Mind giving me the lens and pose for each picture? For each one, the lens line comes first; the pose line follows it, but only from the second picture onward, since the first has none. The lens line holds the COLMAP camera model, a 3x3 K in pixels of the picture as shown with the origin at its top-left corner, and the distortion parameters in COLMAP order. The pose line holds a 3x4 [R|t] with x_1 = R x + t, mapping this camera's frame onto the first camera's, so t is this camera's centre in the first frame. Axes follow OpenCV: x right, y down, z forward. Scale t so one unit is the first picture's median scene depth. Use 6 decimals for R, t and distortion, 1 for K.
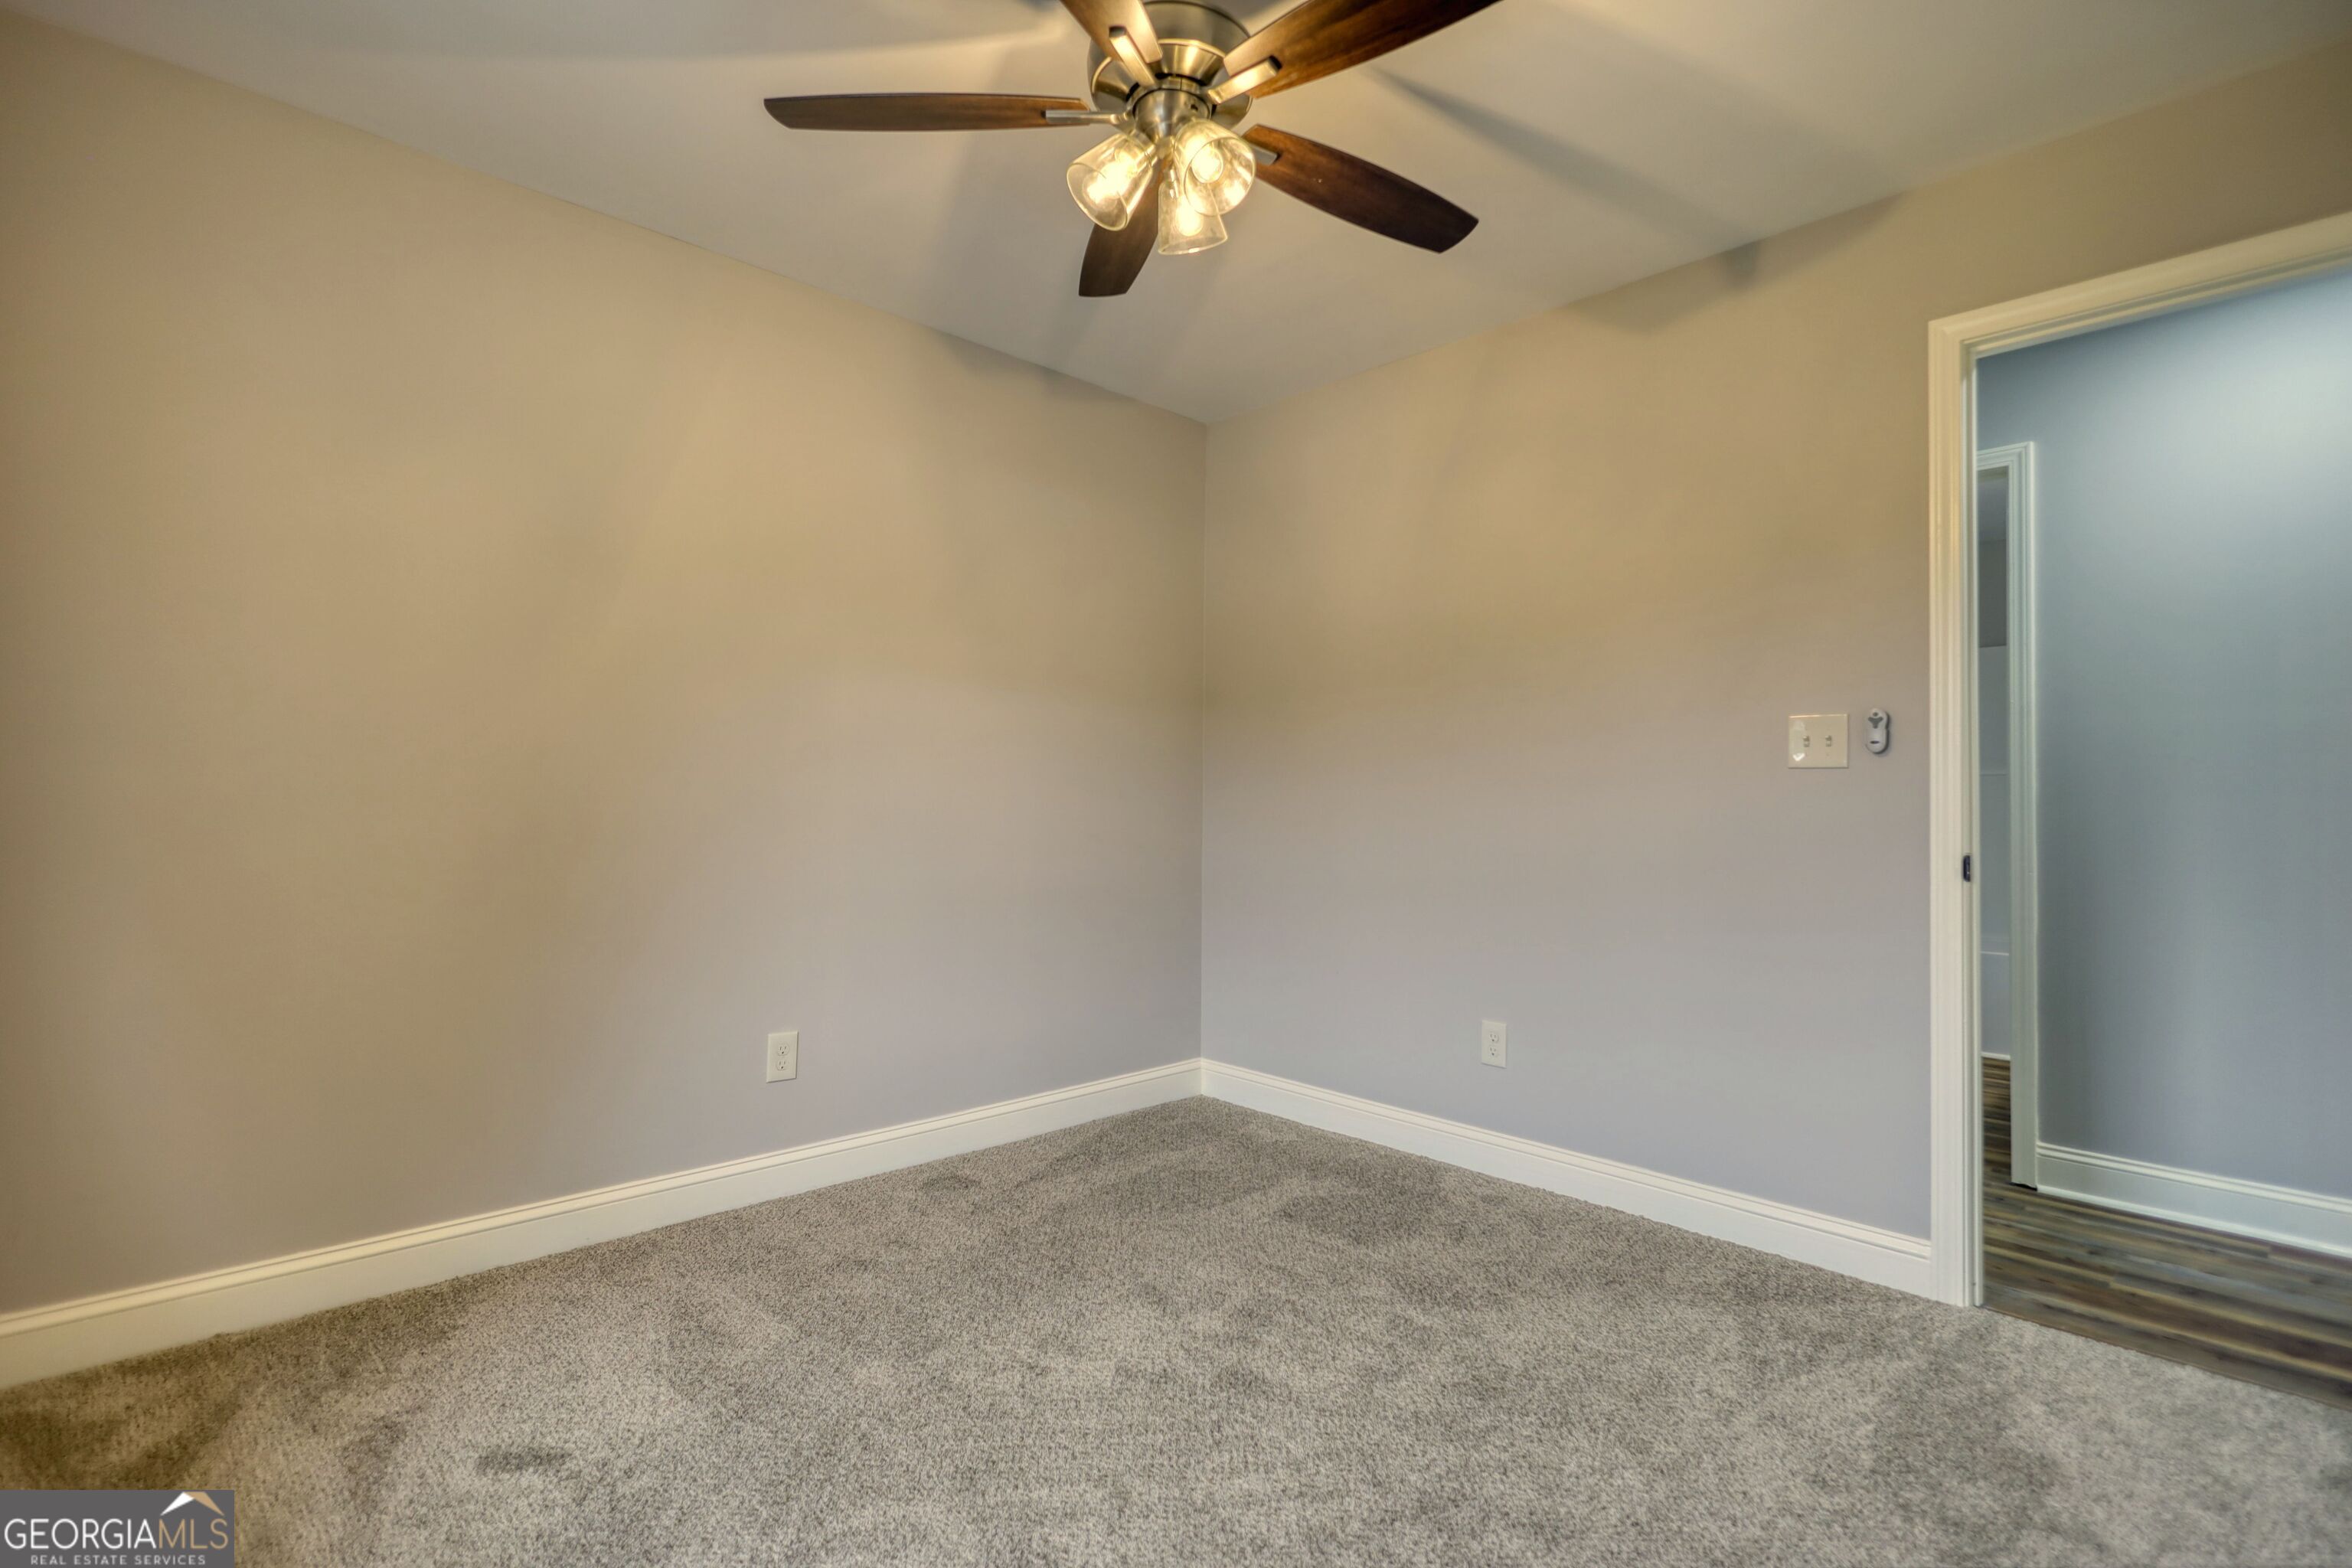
lens RADIAL K [[1102.3, 0, 1165.8], [0, 1102.3, 769.9], [0, 0, 1]] dist [0.001114, 0.000744]
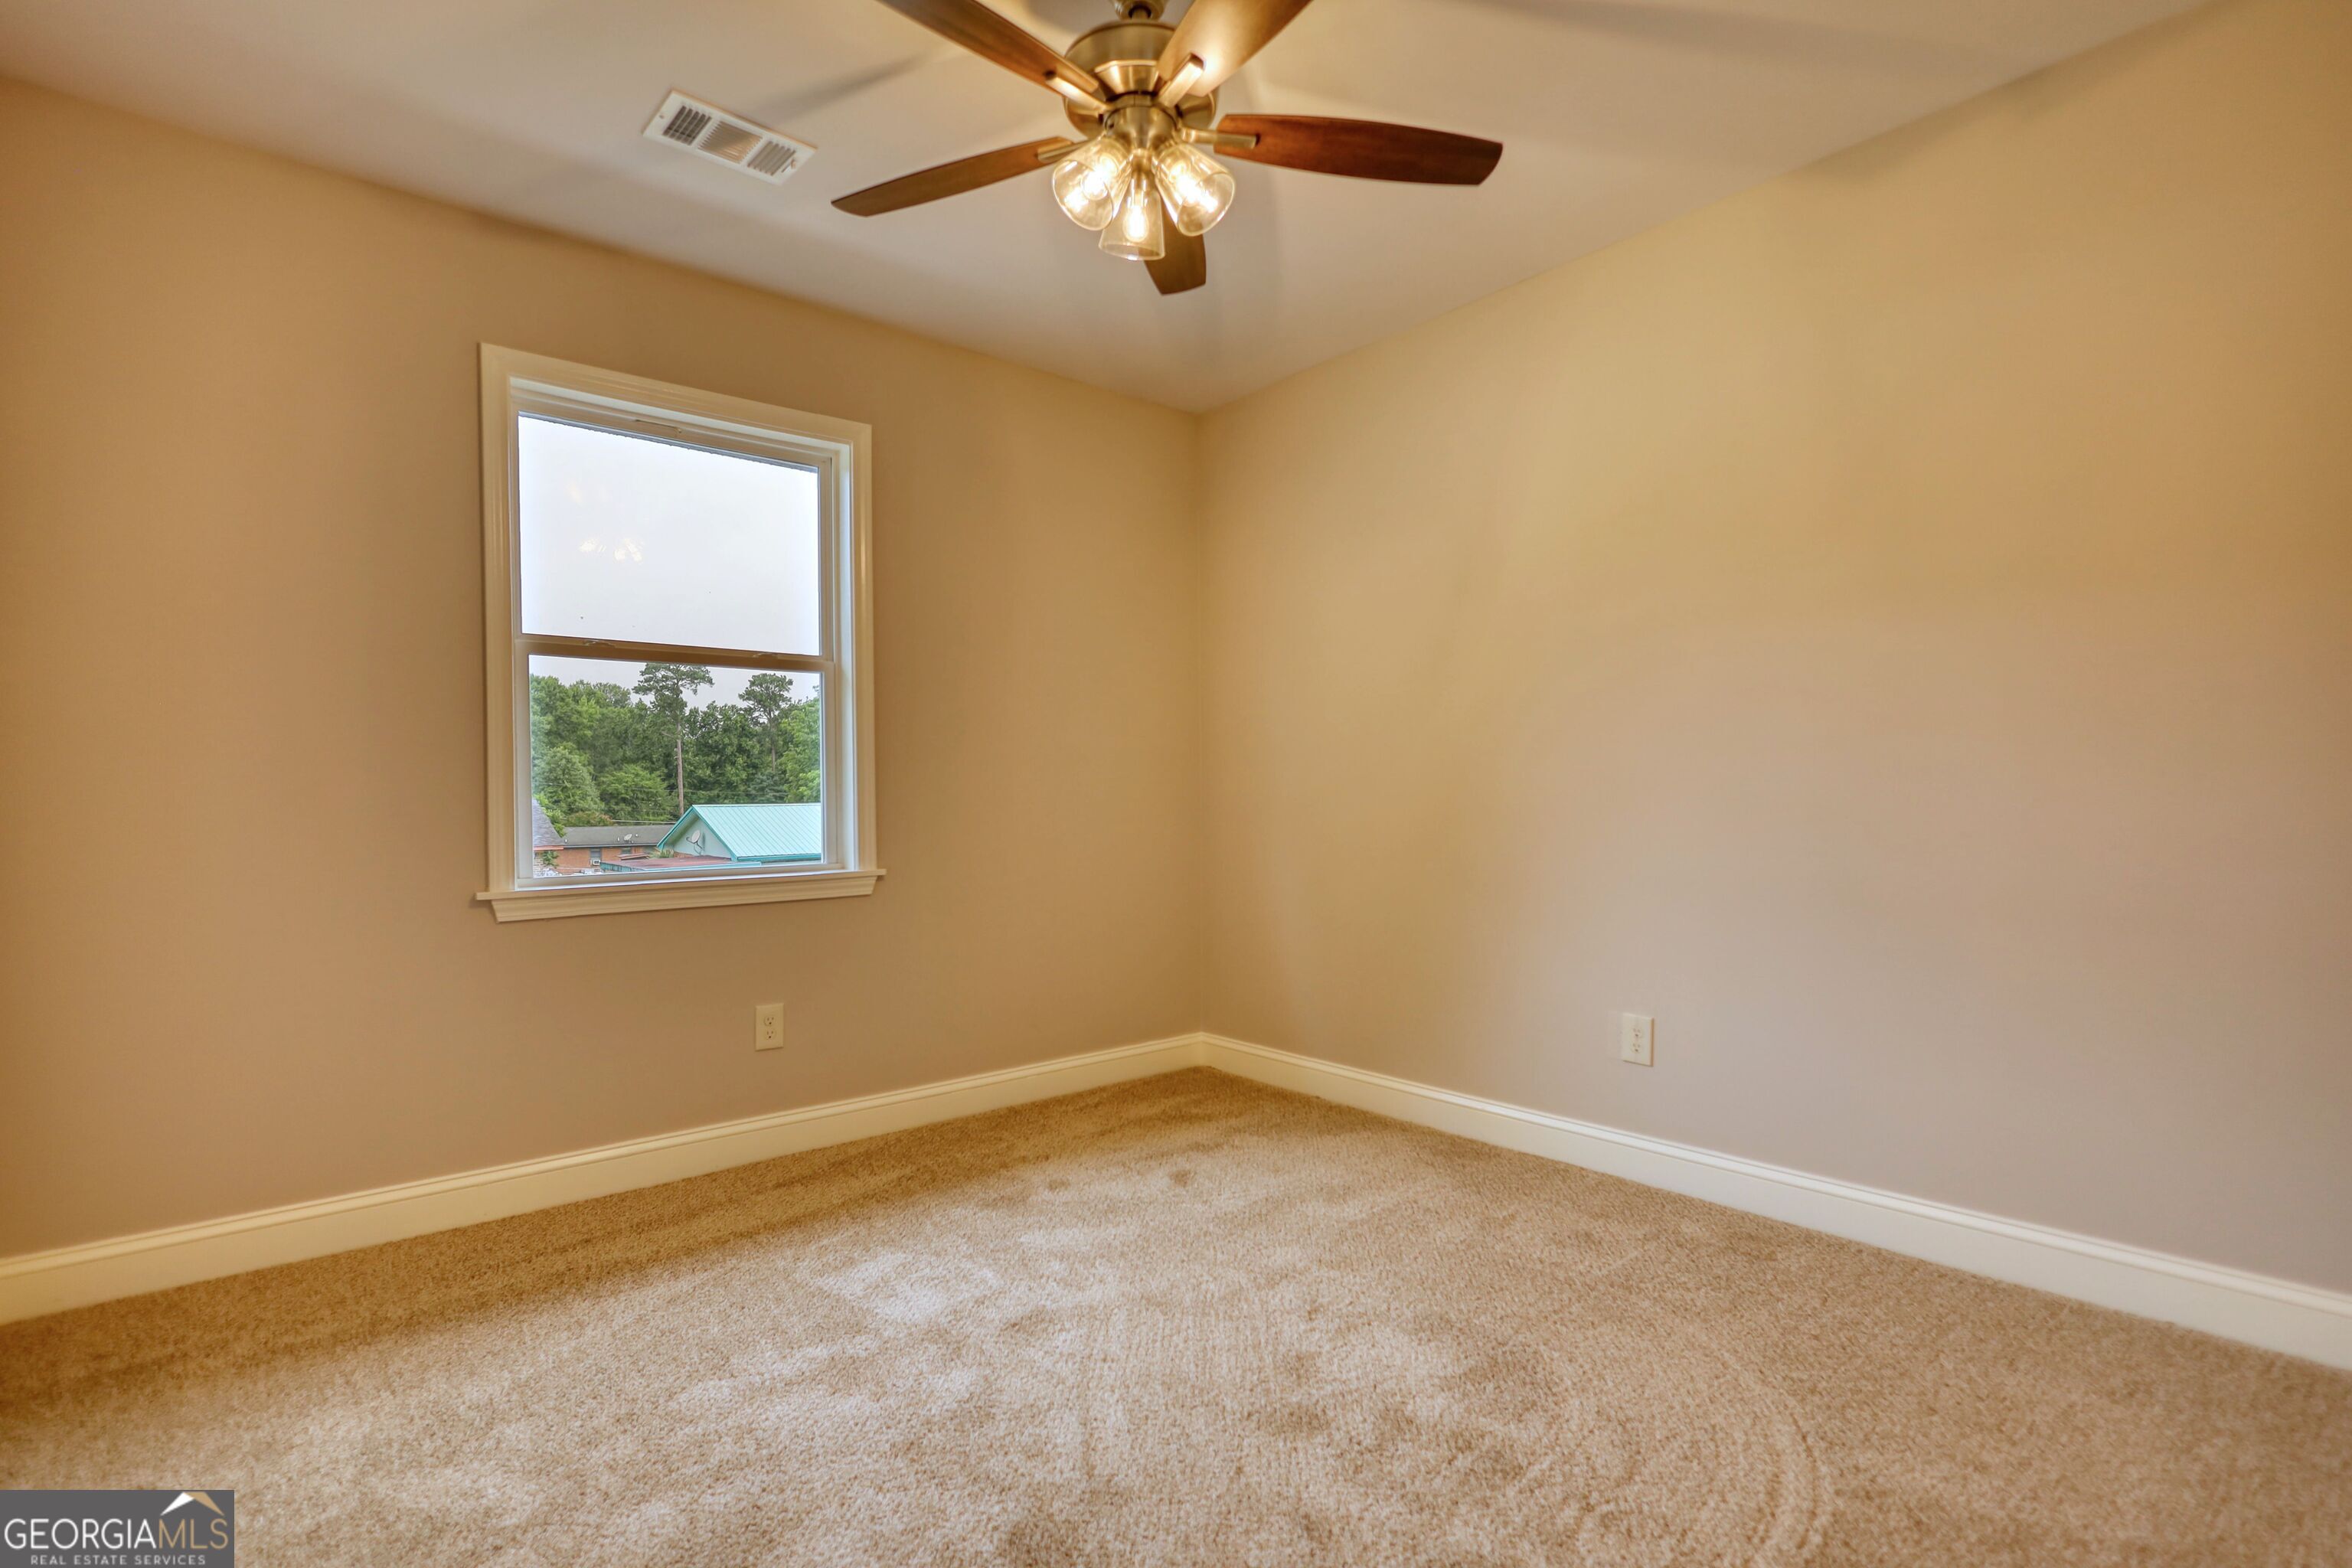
lens RADIAL K [[1102.3, 0, 1174.2], [0, 1102.3, 798.6], [0, 0, 1]] dist [0.001114, 0.000744]
pose [[-0.053822, -0.004020, -0.998542, 0.291931], [0.050193, 0.998717, -0.006726, 0.014552], [0.997288, -0.050482, -0.053552, 0.292528]]
